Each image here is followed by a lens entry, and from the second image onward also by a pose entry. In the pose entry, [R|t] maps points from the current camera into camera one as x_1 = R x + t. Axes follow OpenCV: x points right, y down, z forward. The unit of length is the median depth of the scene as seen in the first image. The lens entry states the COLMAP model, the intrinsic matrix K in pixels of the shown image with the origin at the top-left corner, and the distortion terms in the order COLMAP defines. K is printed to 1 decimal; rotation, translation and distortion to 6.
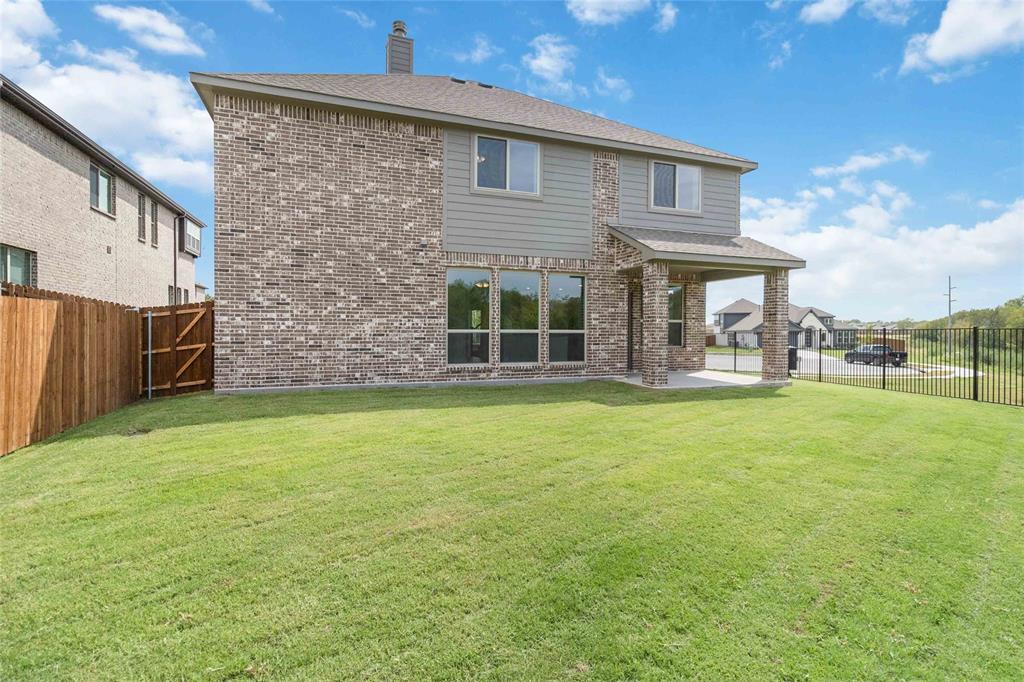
lens RADIAL K [[478.7, 0, 516.1], [0, 478.7, 322.9], [0, 0, 1]] dist [0.001180, 0.000694]
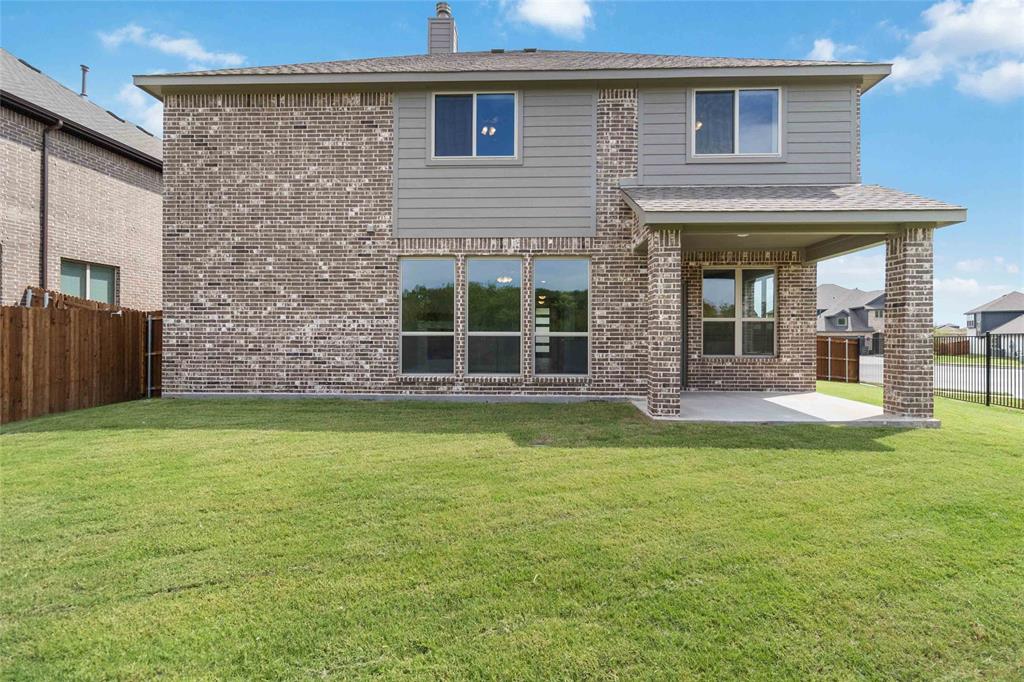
lens RADIAL K [[478.7, 0, 516.1], [0, 478.7, 322.9], [0, 0, 1]] dist [0.001180, 0.000694]
pose [[0.927700, -0.009760, -0.373198, 0.367978], [0.006196, 0.999923, -0.010748, 0.008966], [0.373274, 0.007658, 0.927690, 0.313342]]
